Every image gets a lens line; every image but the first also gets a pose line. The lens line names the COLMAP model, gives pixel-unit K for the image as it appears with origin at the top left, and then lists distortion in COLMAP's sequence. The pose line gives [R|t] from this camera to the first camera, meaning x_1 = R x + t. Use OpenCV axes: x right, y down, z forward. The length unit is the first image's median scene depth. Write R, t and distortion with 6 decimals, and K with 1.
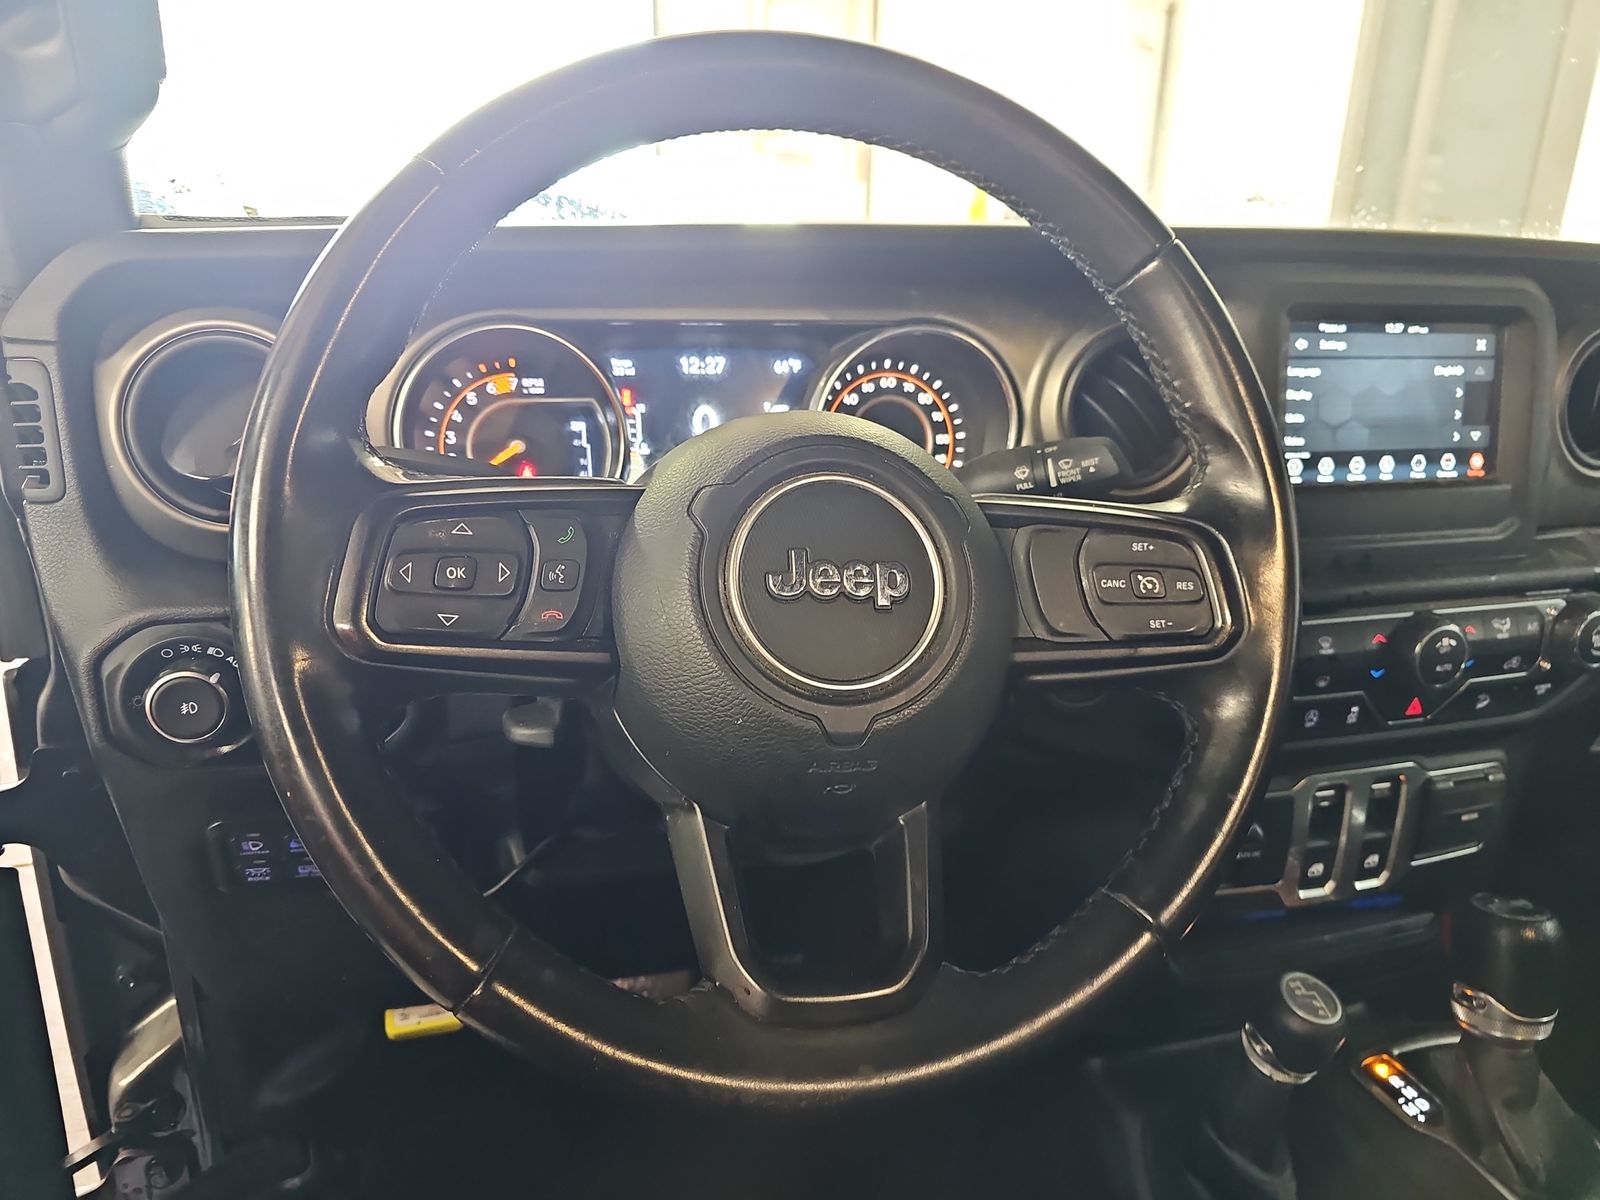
lens RADIAL K [[1085.6, 0, 807.8], [0, 1085.6, 608.3], [0, 0, 1]] dist [0.028055, -0.018718]
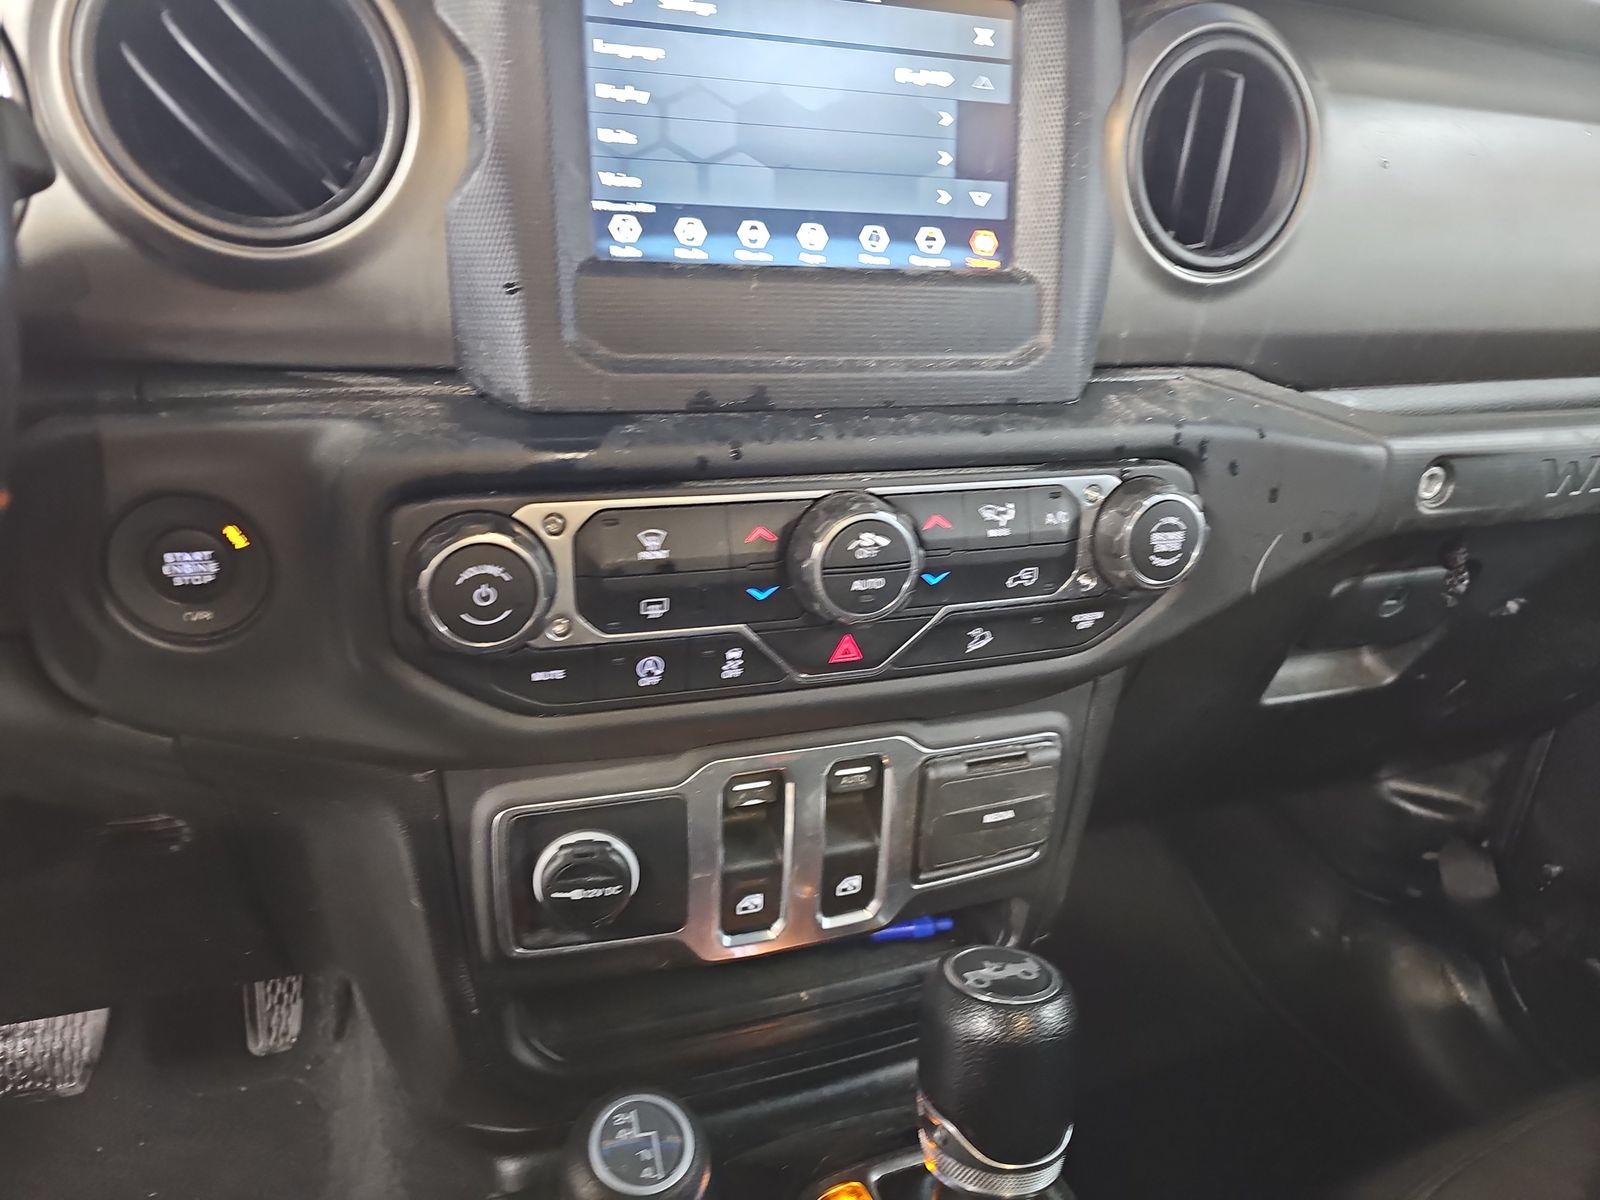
lens RADIAL K [[1085.6, 0, 787.0], [0, 1085.6, 590.7], [0, 0, 1]] dist [0.028055, -0.018718]
pose [[0.998336, 0.005781, 0.057369, 0.478173], [-0.009061, 0.998328, 0.057092, 0.023673], [-0.056943, -0.057517, 0.996719, 0.405386]]
